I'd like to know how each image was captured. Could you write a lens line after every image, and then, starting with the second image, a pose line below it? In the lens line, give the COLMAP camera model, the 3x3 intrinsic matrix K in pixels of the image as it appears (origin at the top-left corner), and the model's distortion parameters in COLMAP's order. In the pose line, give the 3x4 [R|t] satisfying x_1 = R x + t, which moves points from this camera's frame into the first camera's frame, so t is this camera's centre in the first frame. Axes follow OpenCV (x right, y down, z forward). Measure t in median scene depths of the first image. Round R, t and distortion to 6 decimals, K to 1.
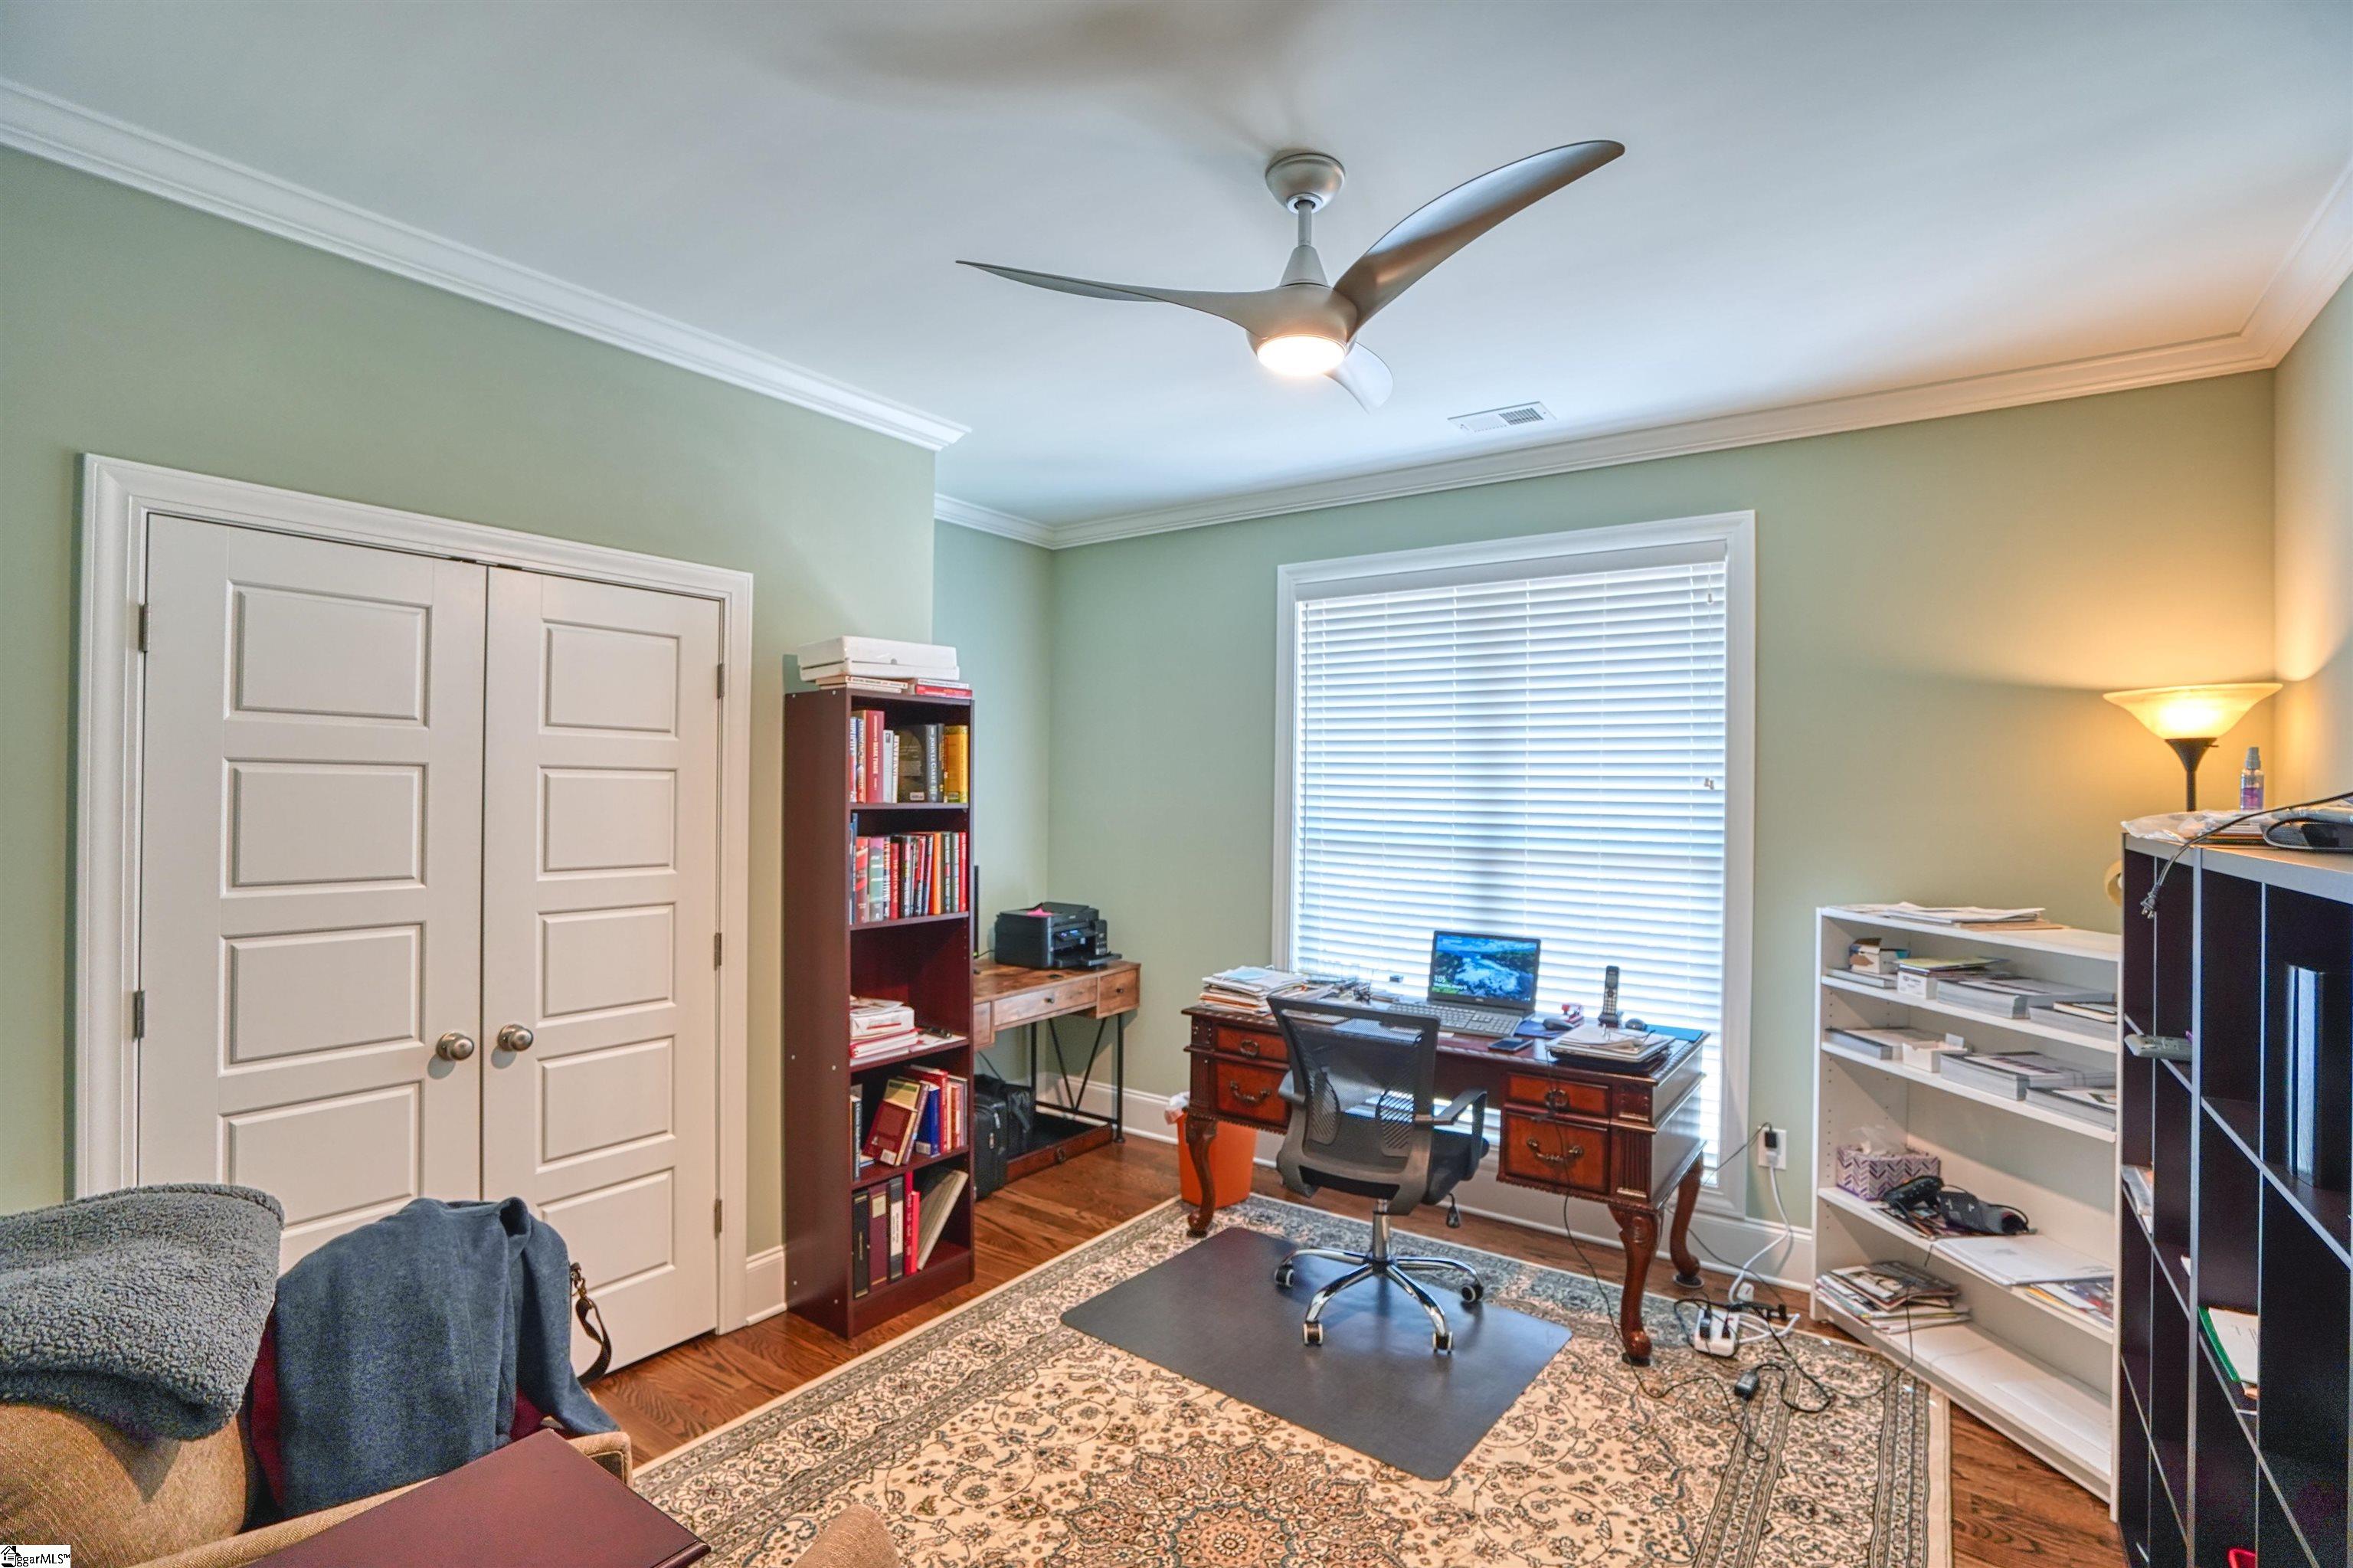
lens RADIAL K [[1091.5, 0, 1164.6], [0, 1091.5, 784.9], [0, 0, 1]] dist [-0.061284, 0.025691]
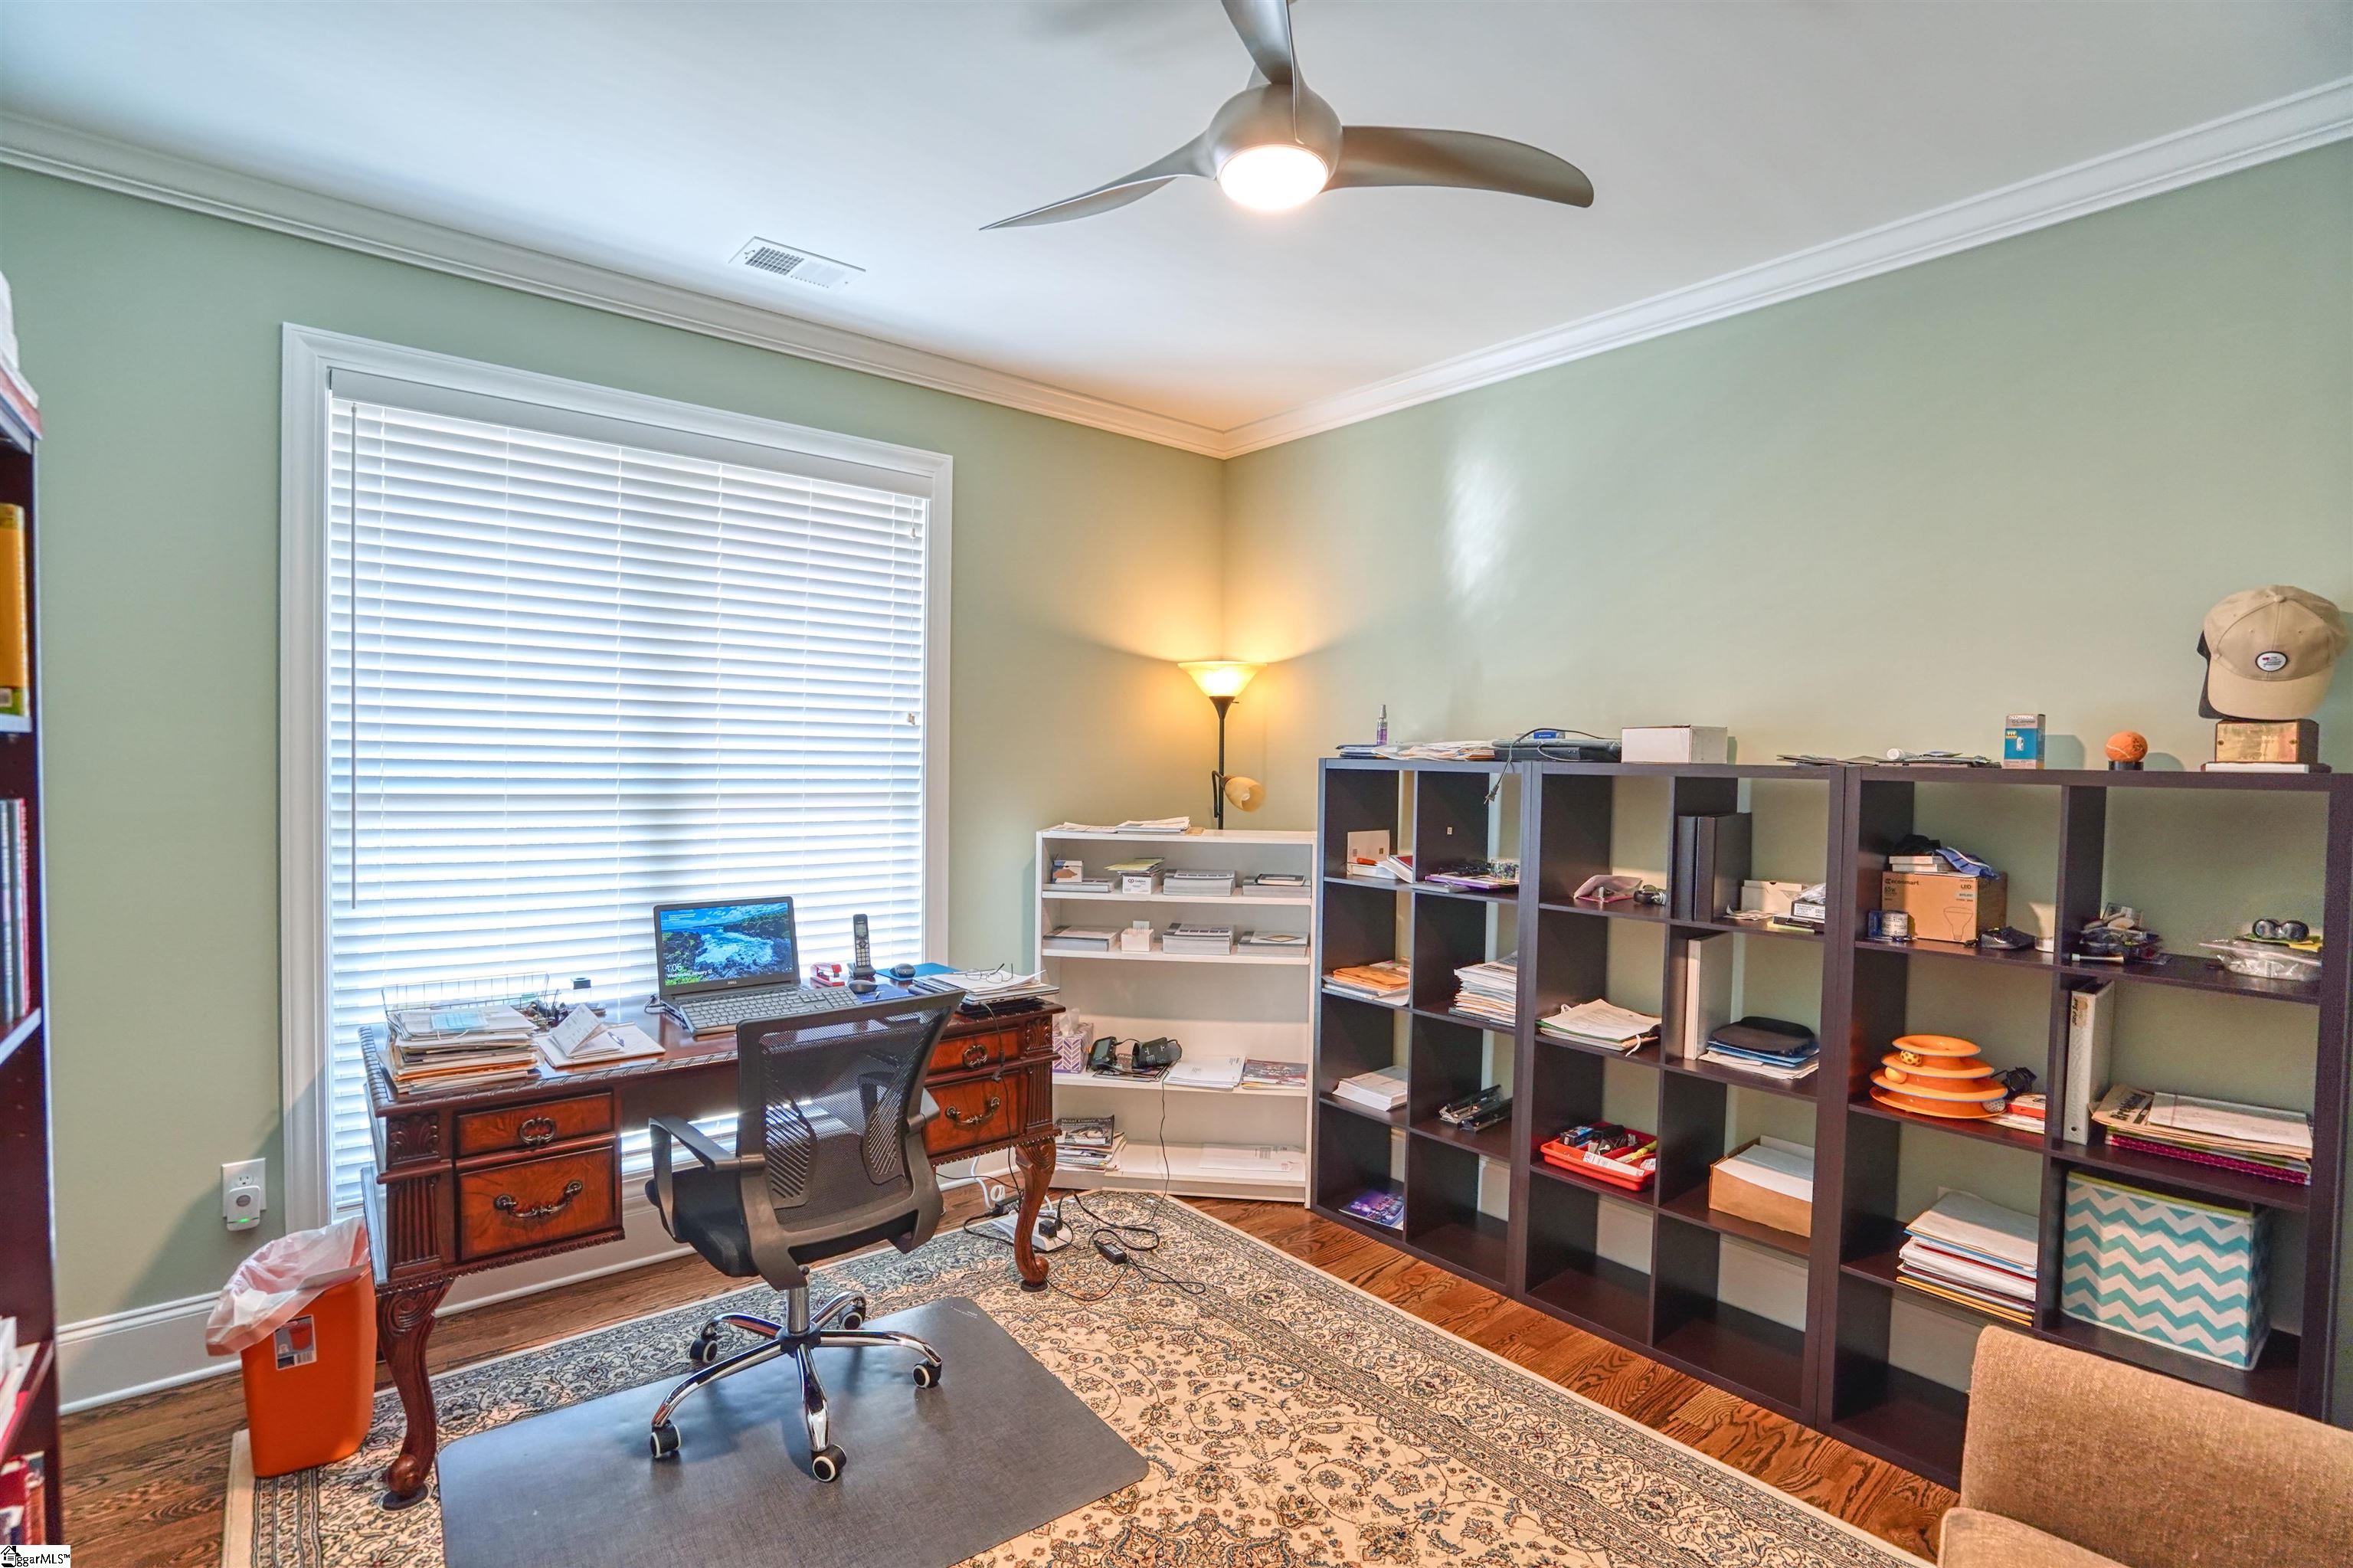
lens RADIAL K [[1091.5, 0, 1164.6], [0, 1091.5, 784.9], [0, 0, 1]] dist [-0.061284, 0.025691]
pose [[0.254833, -0.031138, 0.966484, -0.414672], [-0.015676, 0.999217, 0.036326, 0.019766], [-0.966858, -0.024408, 0.254145, 0.519030]]
